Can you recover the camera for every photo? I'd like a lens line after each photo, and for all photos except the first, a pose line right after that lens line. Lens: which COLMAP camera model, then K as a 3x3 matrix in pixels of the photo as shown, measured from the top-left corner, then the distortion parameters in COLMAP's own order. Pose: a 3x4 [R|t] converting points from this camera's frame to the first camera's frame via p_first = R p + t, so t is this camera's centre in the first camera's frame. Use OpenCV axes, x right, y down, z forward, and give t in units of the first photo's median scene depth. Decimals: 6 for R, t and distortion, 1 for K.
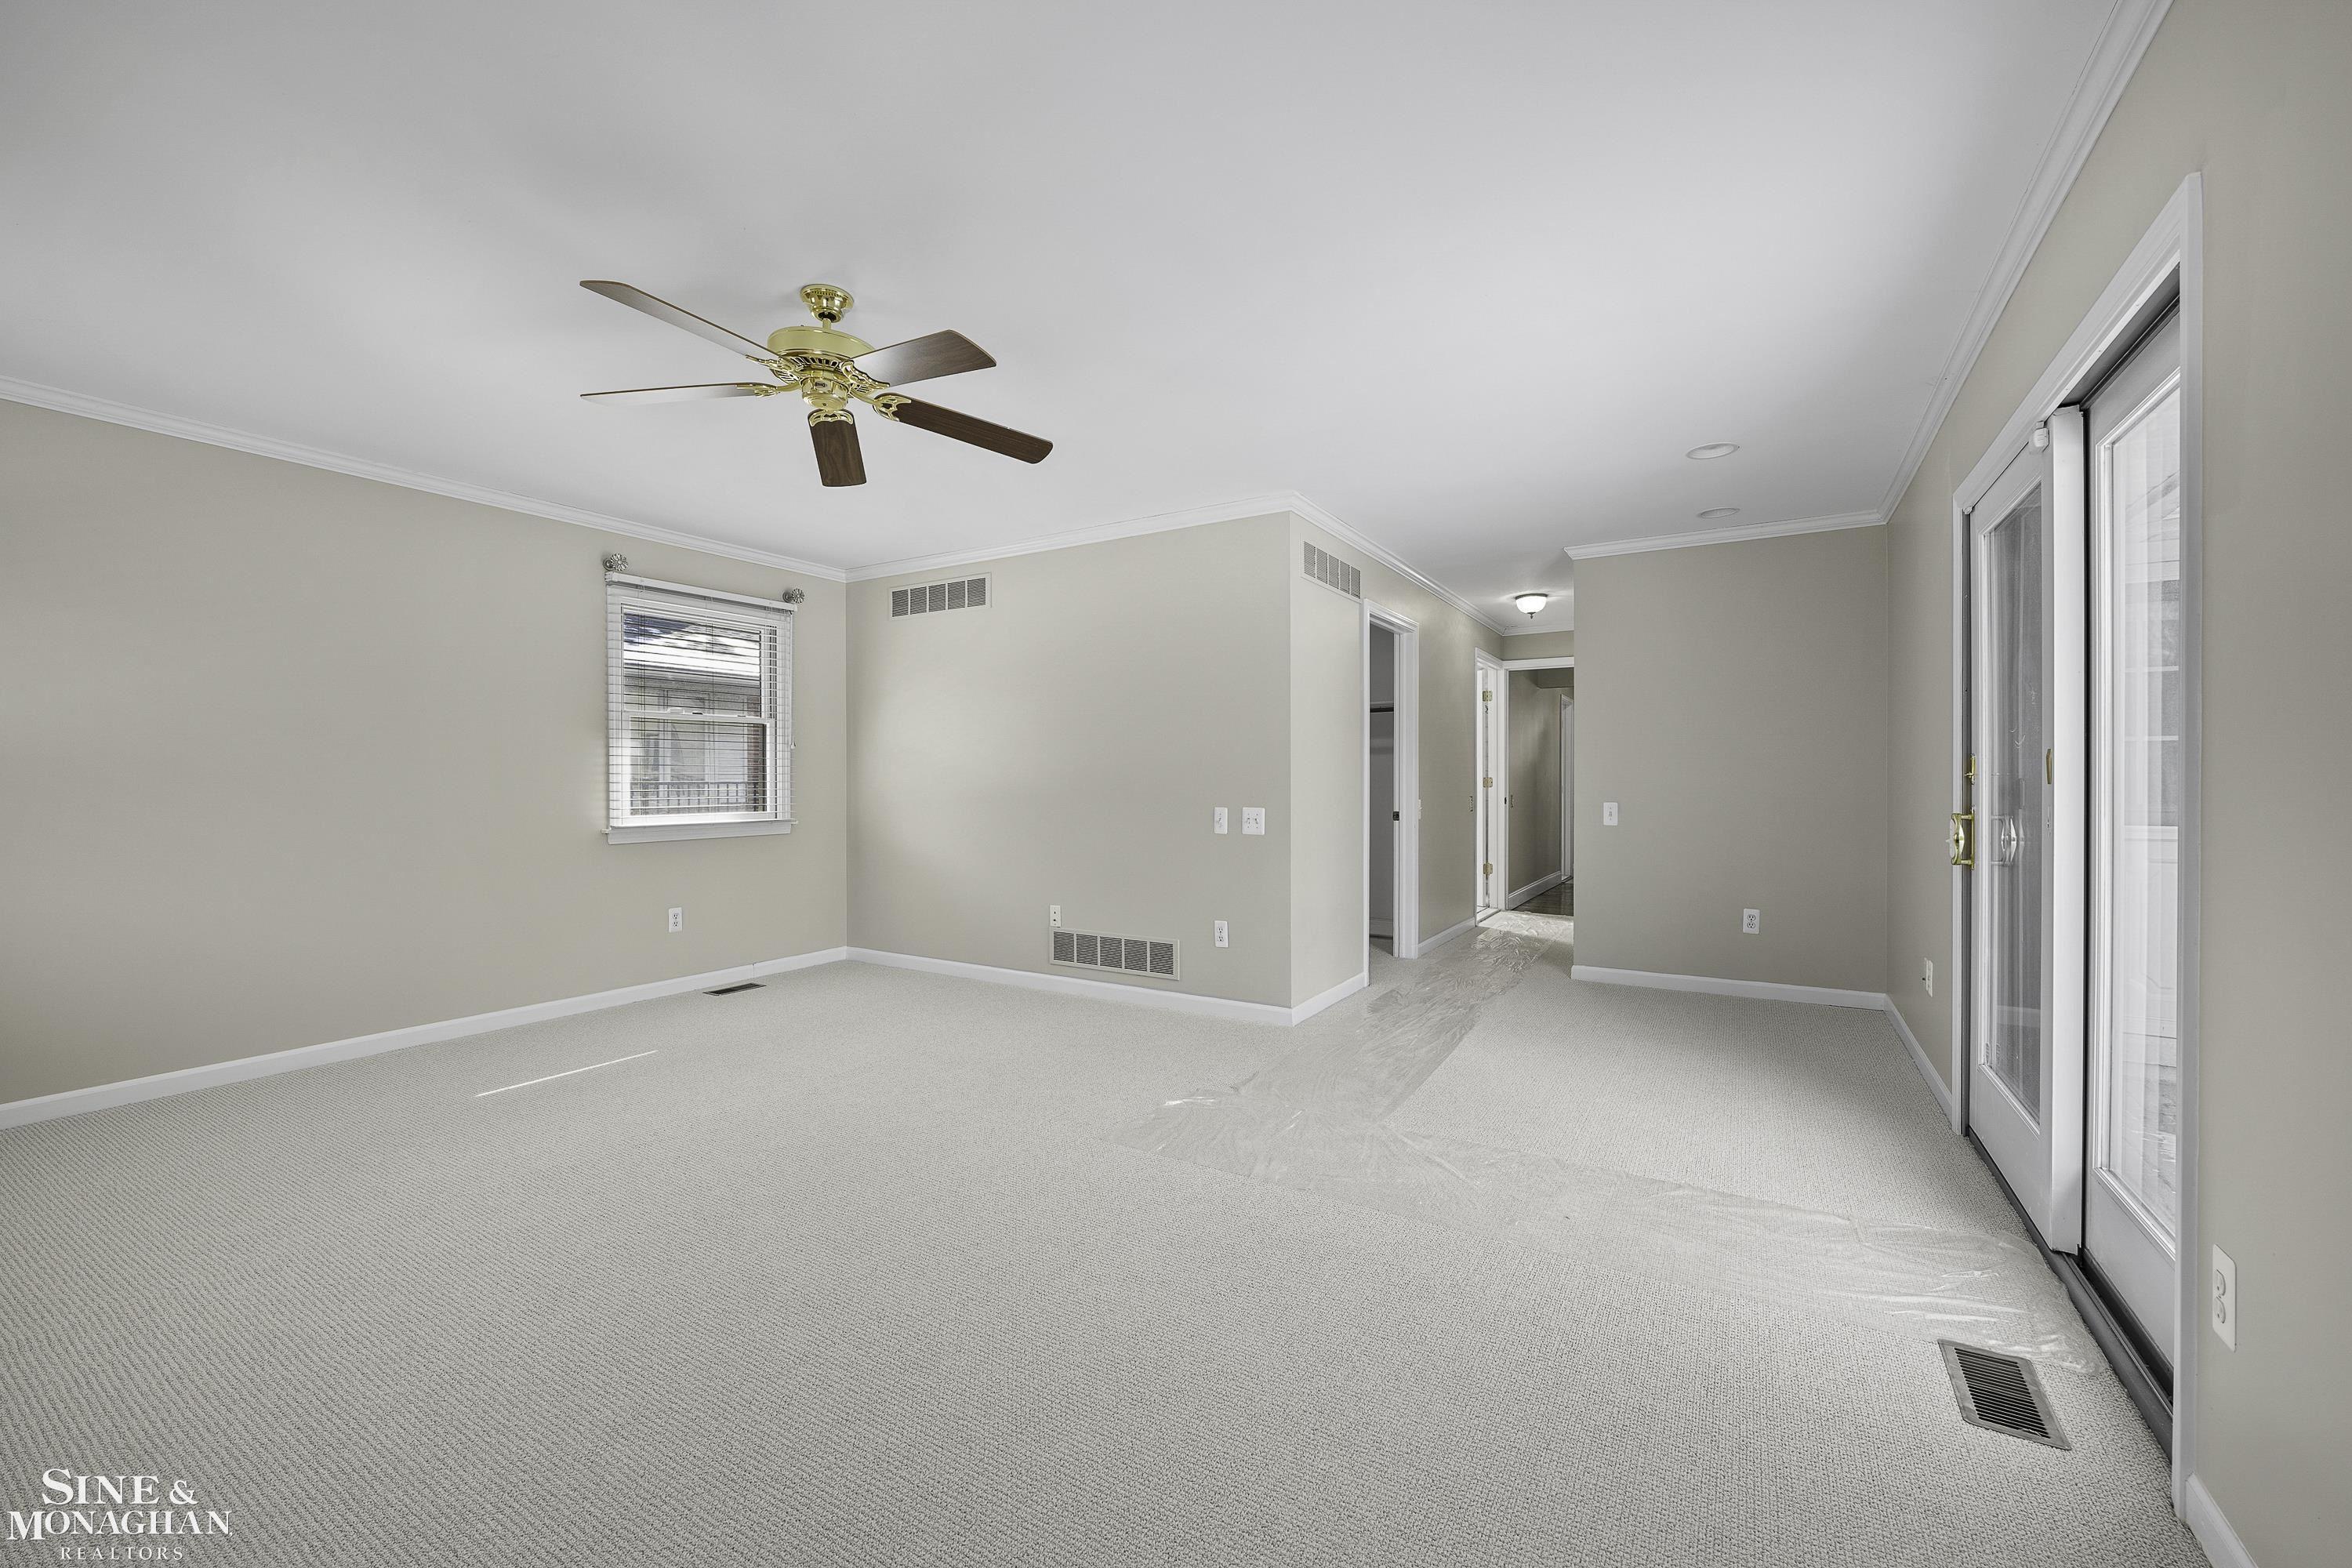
lens RADIAL K [[946.9, 0, 1166.6], [0, 946.9, 779.8], [0, 0, 1]] dist [0.000126, 0.000052]
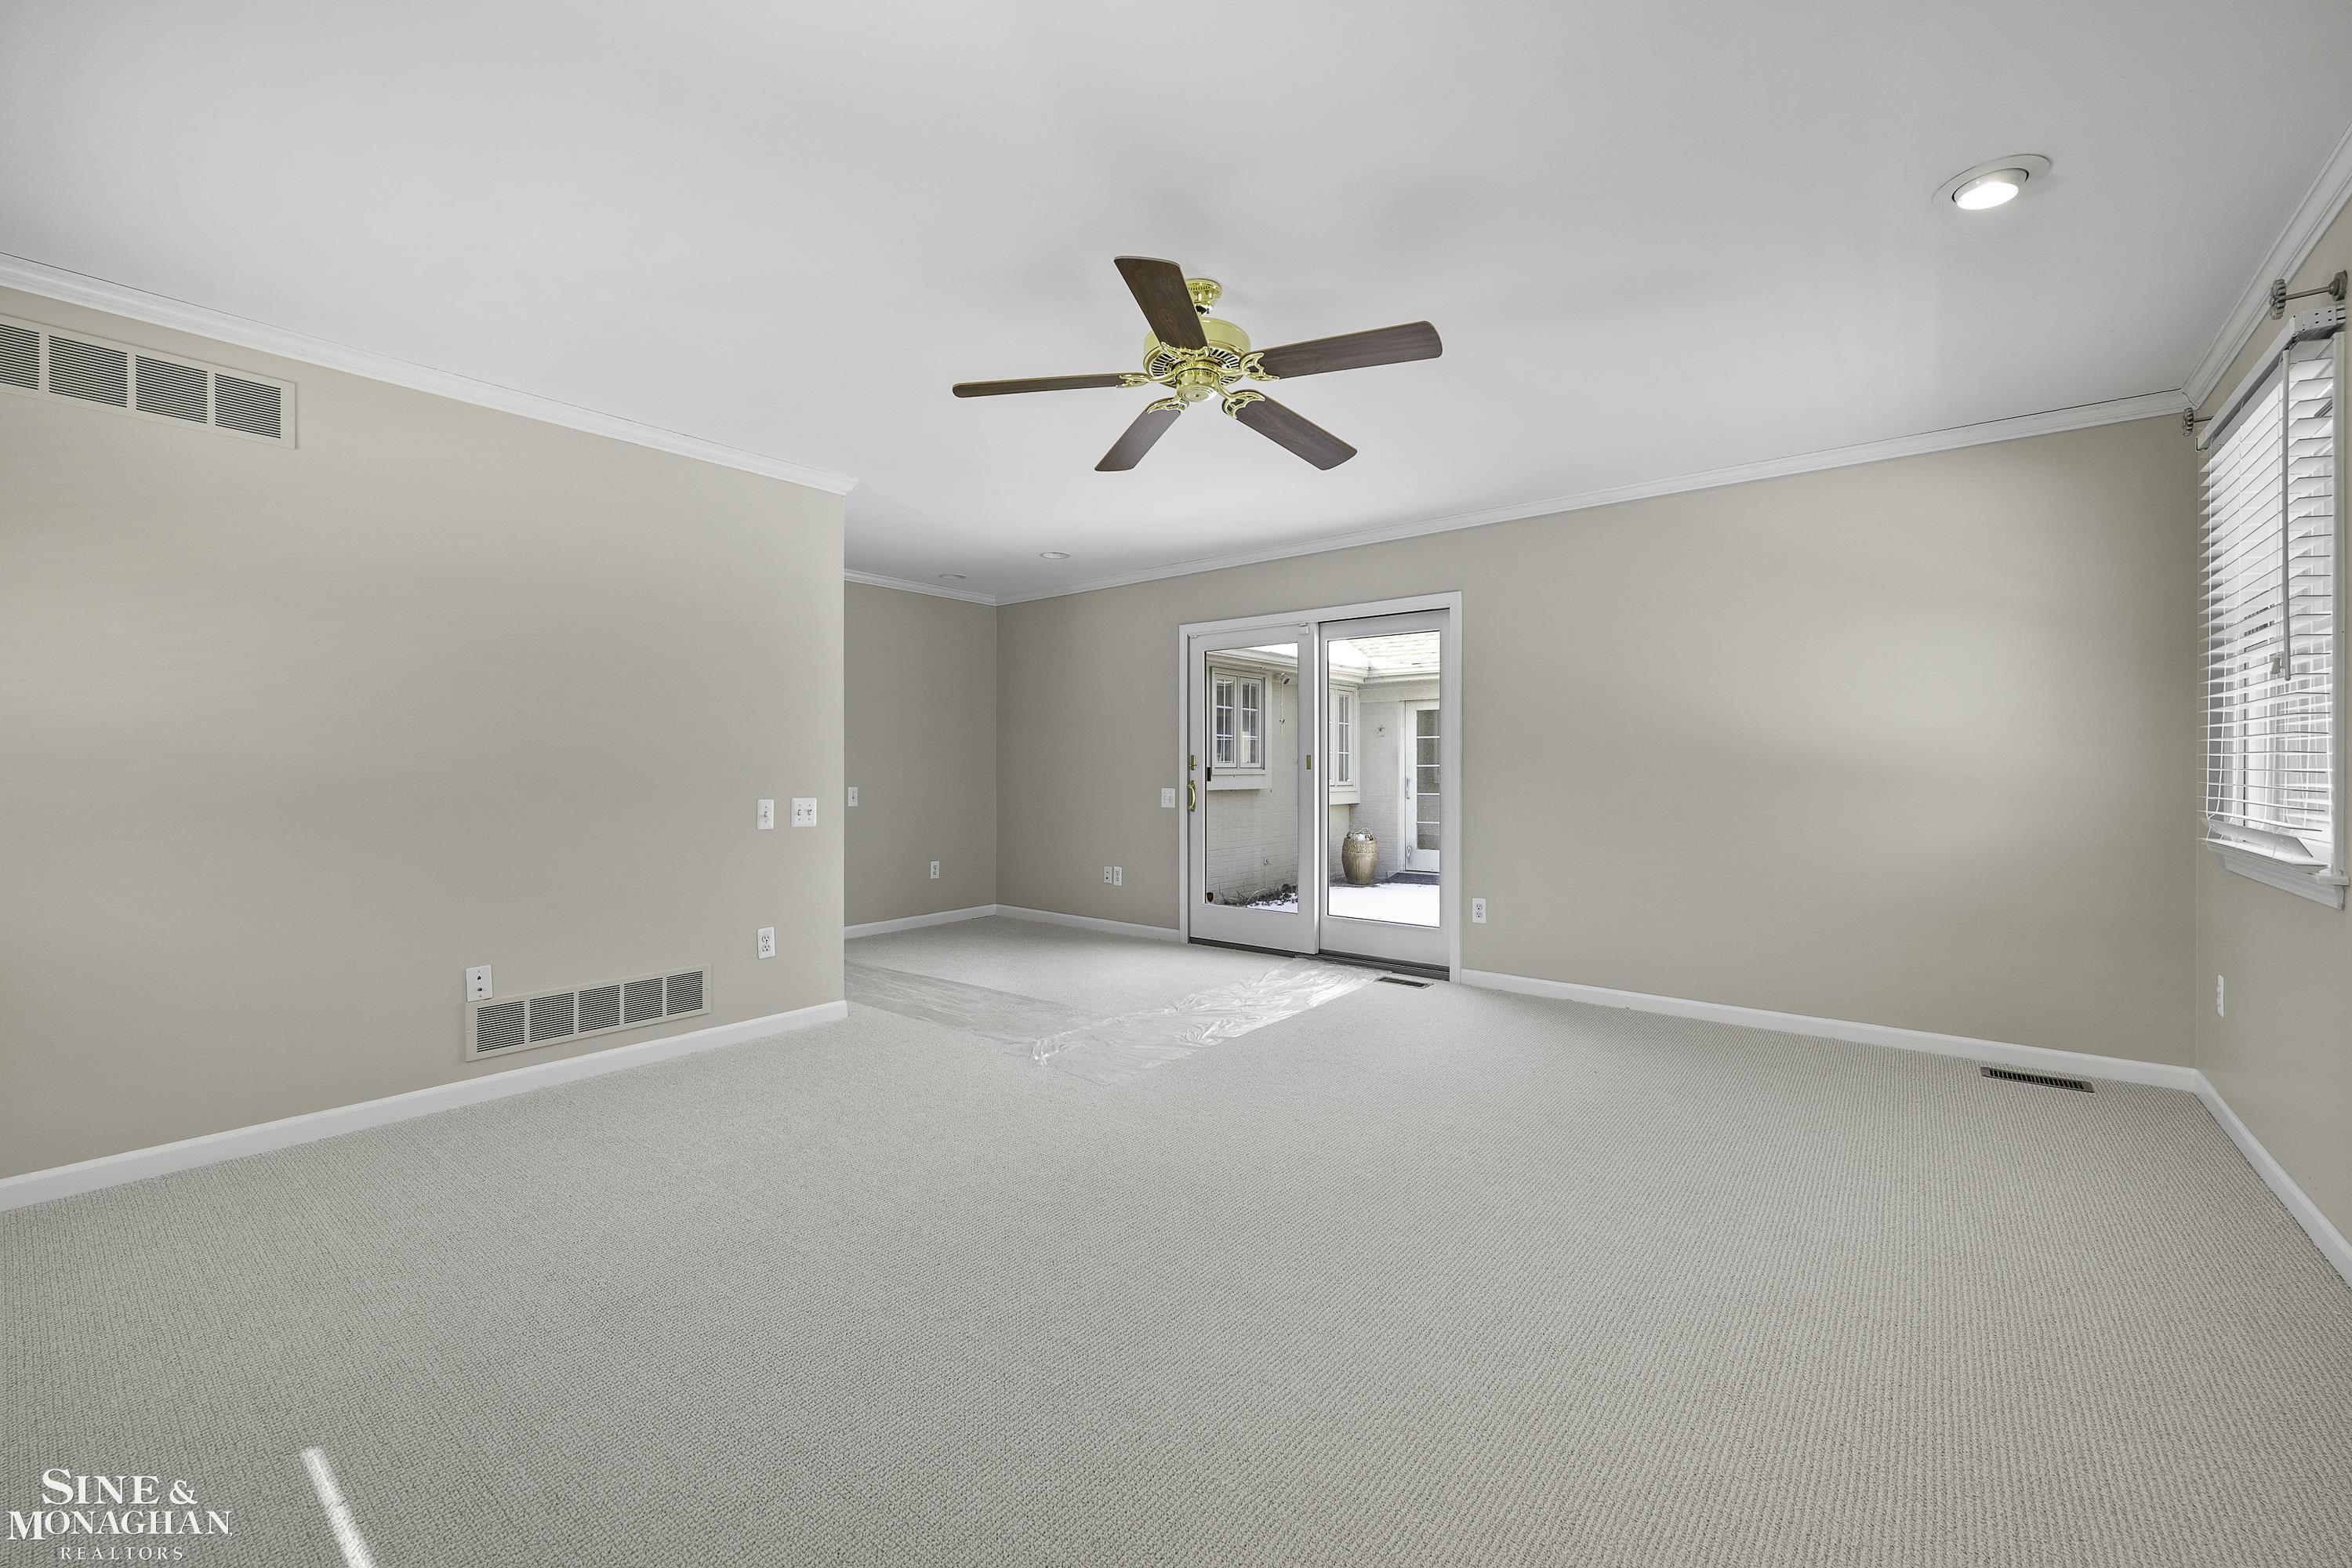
lens RADIAL K [[946.9, 0, 1166.6], [0, 946.9, 779.8], [0, 0, 1]] dist [0.000126, 0.000052]
pose [[0.135453, -0.011693, 0.990715, -0.763926], [0.005046, 0.999926, 0.011112, 0.002824], [-0.990771, 0.003494, 0.135502, 0.508634]]
